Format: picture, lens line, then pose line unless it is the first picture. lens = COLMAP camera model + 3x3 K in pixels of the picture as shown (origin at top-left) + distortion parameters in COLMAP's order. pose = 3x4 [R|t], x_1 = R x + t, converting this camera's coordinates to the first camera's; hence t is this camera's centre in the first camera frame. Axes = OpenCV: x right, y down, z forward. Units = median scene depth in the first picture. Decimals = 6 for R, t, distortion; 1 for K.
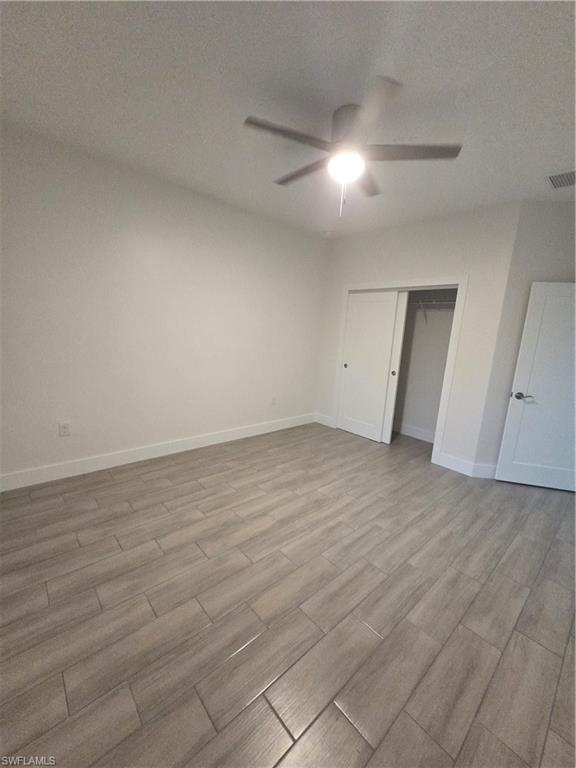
lens RADIAL K [[314.0, 0, 288.7], [0, 314.0, 385.7], [0, 0, 1]] dist [0.001069, -0.000520]
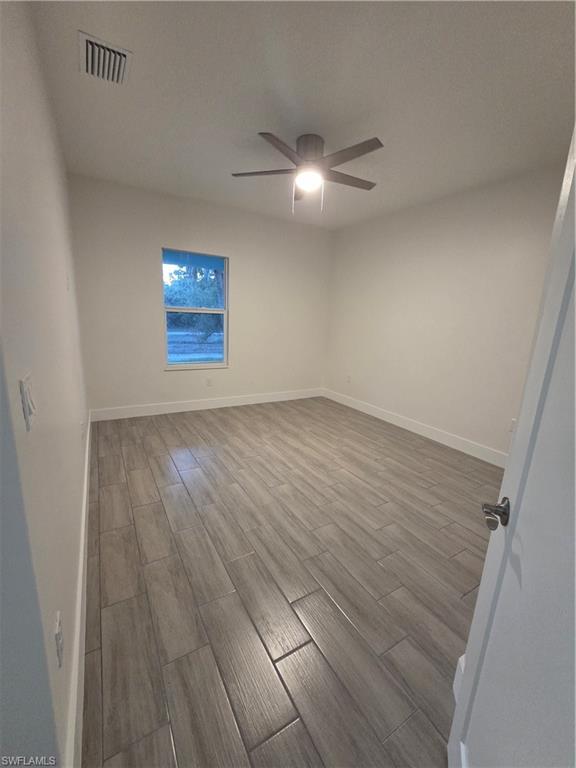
lens RADIAL K [[314.0, 0, 288.7], [0, 314.0, 385.7], [0, 0, 1]] dist [0.001069, -0.000520]
pose [[-0.191148, 0.144382, -0.970884, 1.285853], [-0.239441, 0.952383, 0.188772, -0.090931], [0.951909, 0.268553, -0.147475, 1.084799]]
